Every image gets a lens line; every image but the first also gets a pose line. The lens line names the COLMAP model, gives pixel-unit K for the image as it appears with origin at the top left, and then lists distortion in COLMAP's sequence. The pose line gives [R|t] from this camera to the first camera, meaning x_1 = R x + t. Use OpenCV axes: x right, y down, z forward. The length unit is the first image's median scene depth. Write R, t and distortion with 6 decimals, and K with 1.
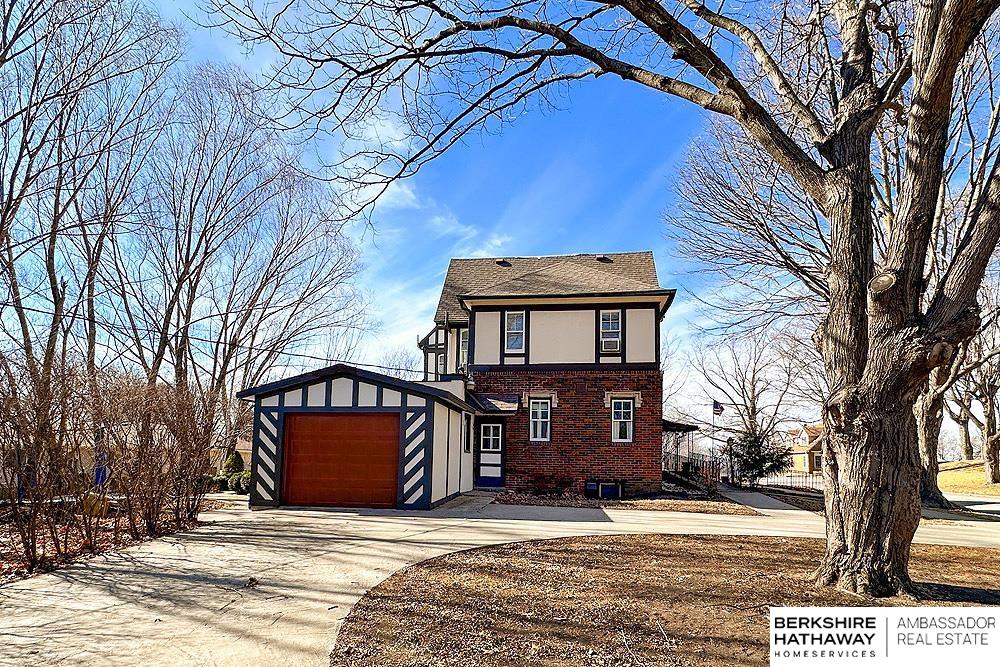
lens RADIAL K [[610.1, 0, 543.5], [0, 610.1, 408.0], [0, 0, 1]] dist [-0.002347, -0.000396]
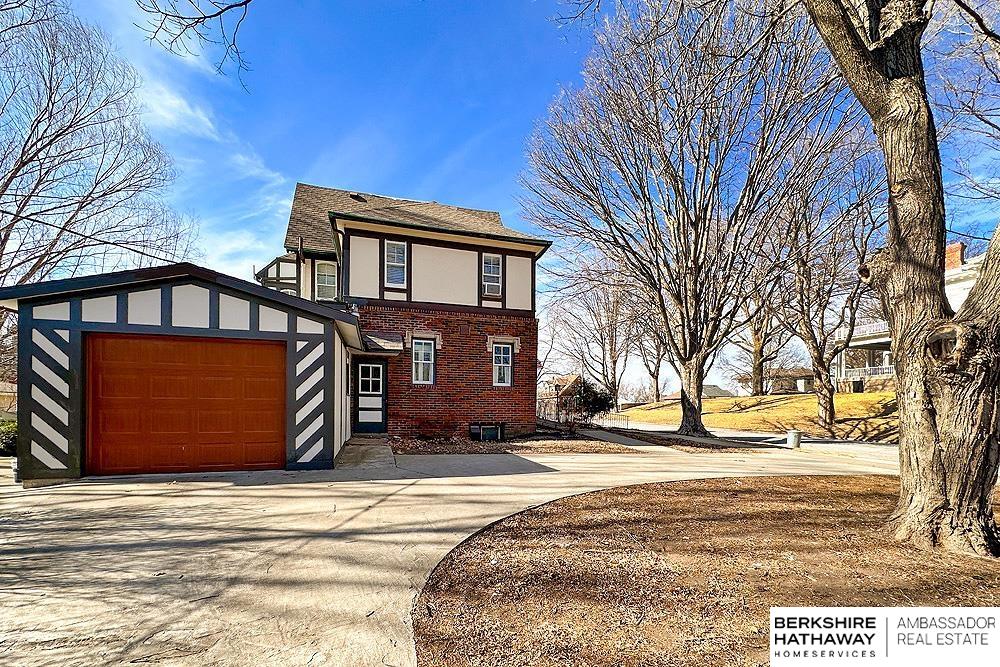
lens RADIAL K [[447.8, 0, 516.2], [0, 447.8, 404.8], [0, 0, 1]] dist [-0.003387, -0.000101]
pose [[0.917867, -0.004835, 0.396859, -0.151648], [-0.030937, 0.996012, 0.083686, 0.023952], [-0.395681, -0.089090, 0.914057, 0.302158]]
